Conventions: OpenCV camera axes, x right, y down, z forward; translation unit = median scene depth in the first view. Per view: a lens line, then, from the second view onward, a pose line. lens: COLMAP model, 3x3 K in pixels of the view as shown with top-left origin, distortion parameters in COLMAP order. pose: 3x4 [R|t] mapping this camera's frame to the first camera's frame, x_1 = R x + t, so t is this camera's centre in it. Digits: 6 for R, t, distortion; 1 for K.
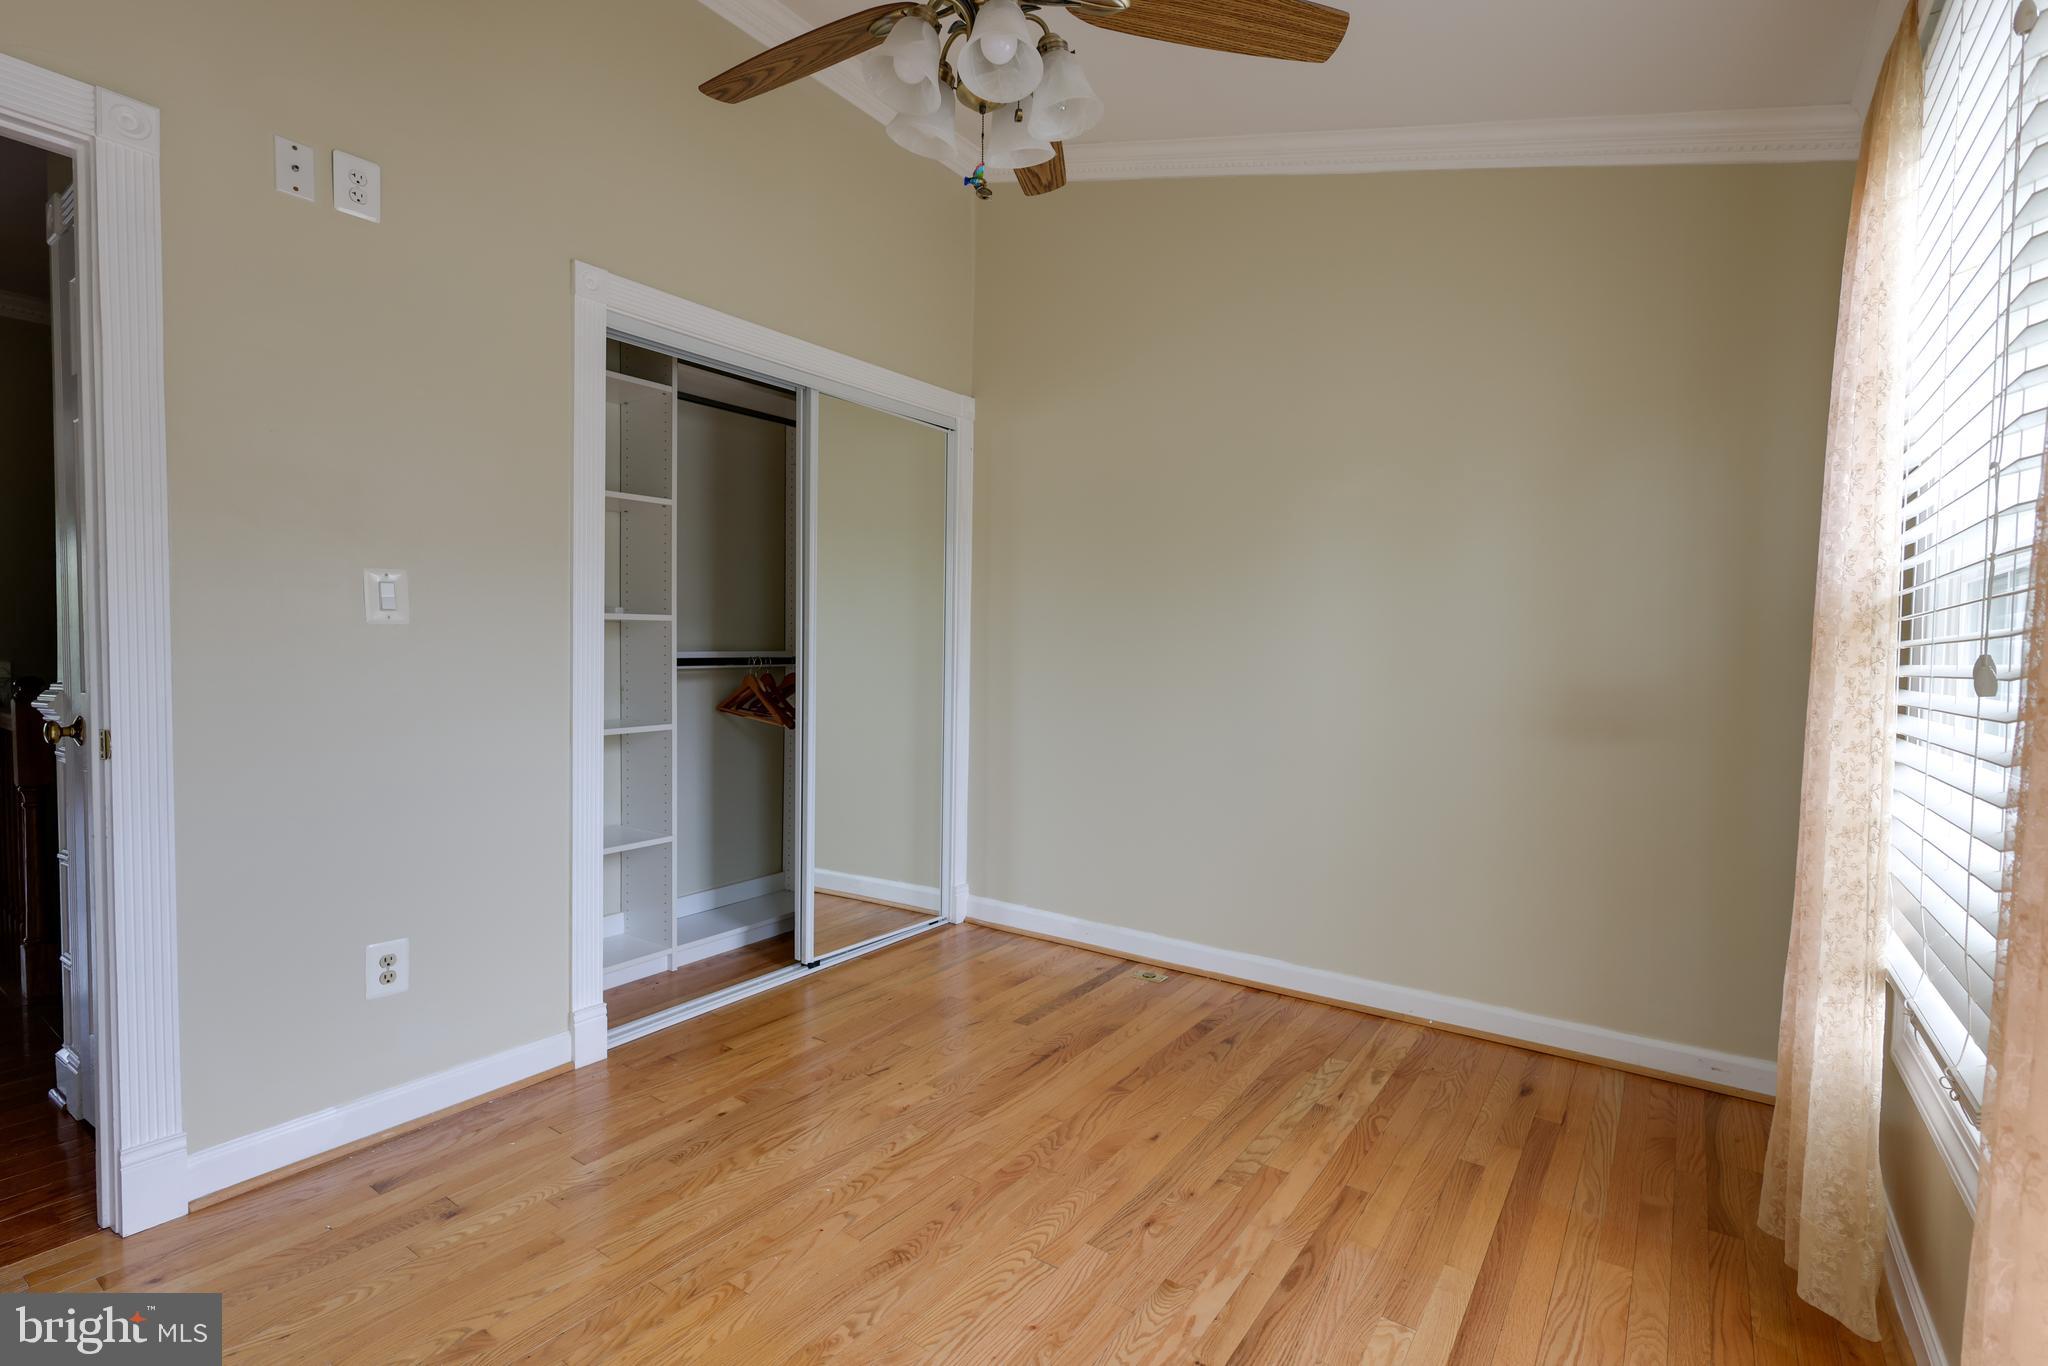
lens RADIAL K [[947.9, 0, 1026.8], [0, 947.9, 679.9], [0, 0, 1]] dist [-0.002393, -0.000094]
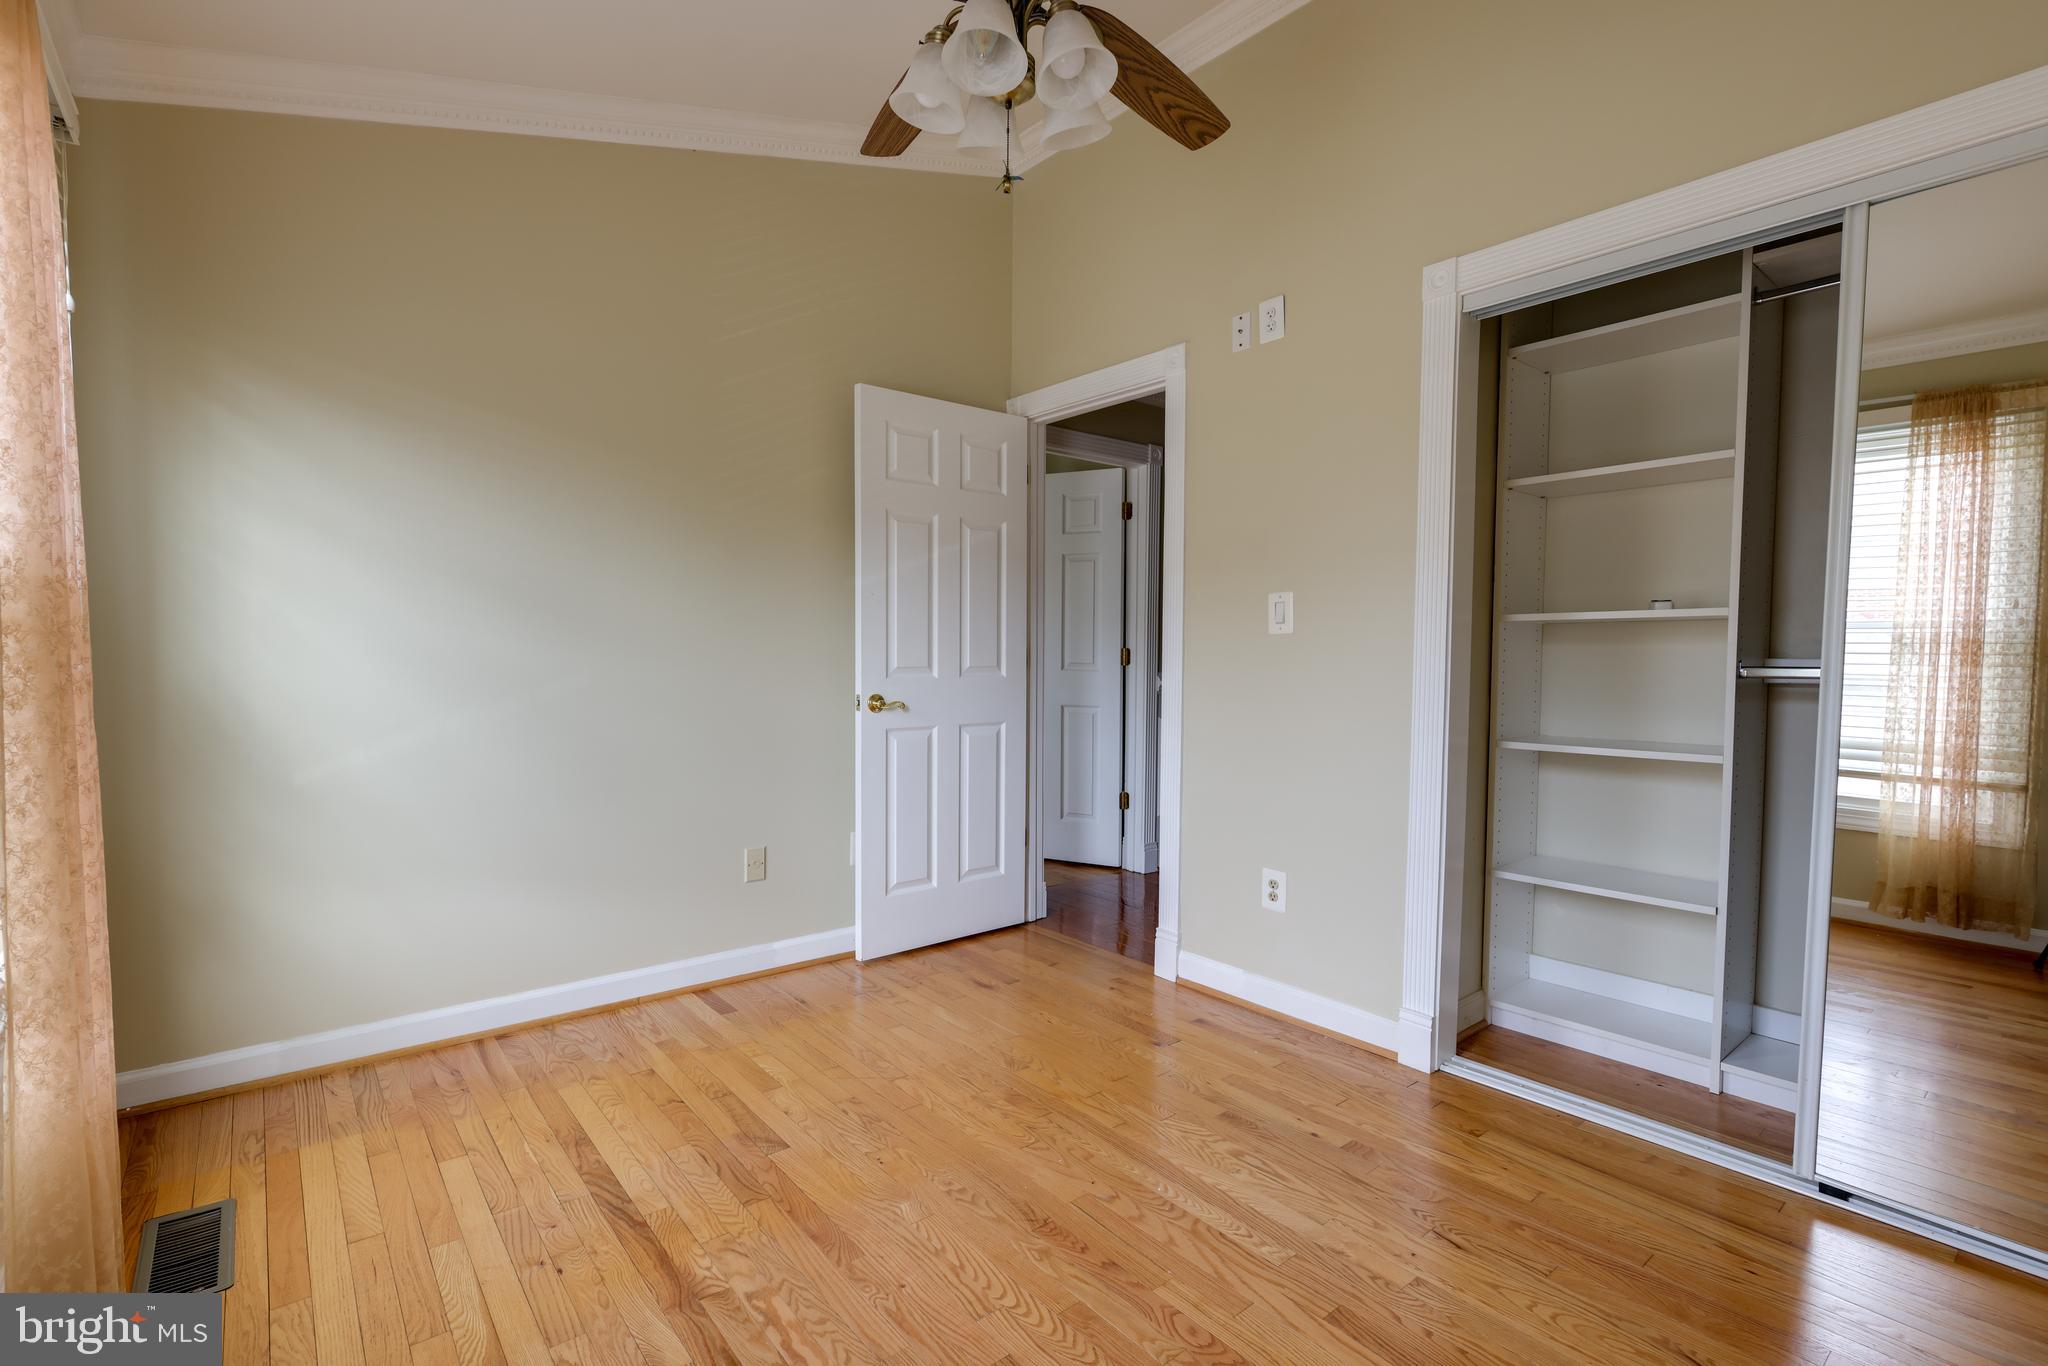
lens RADIAL K [[944.7, 0, 1024.0], [0, 944.7, 683.0], [0, 0, 1]] dist [-0.002662, 0.001534]
pose [[-0.269533, 0.022788, -0.962721, 0.716533], [-0.039106, 0.998636, 0.034587, -0.021979], [0.962197, 0.046970, -0.268274, 1.021090]]
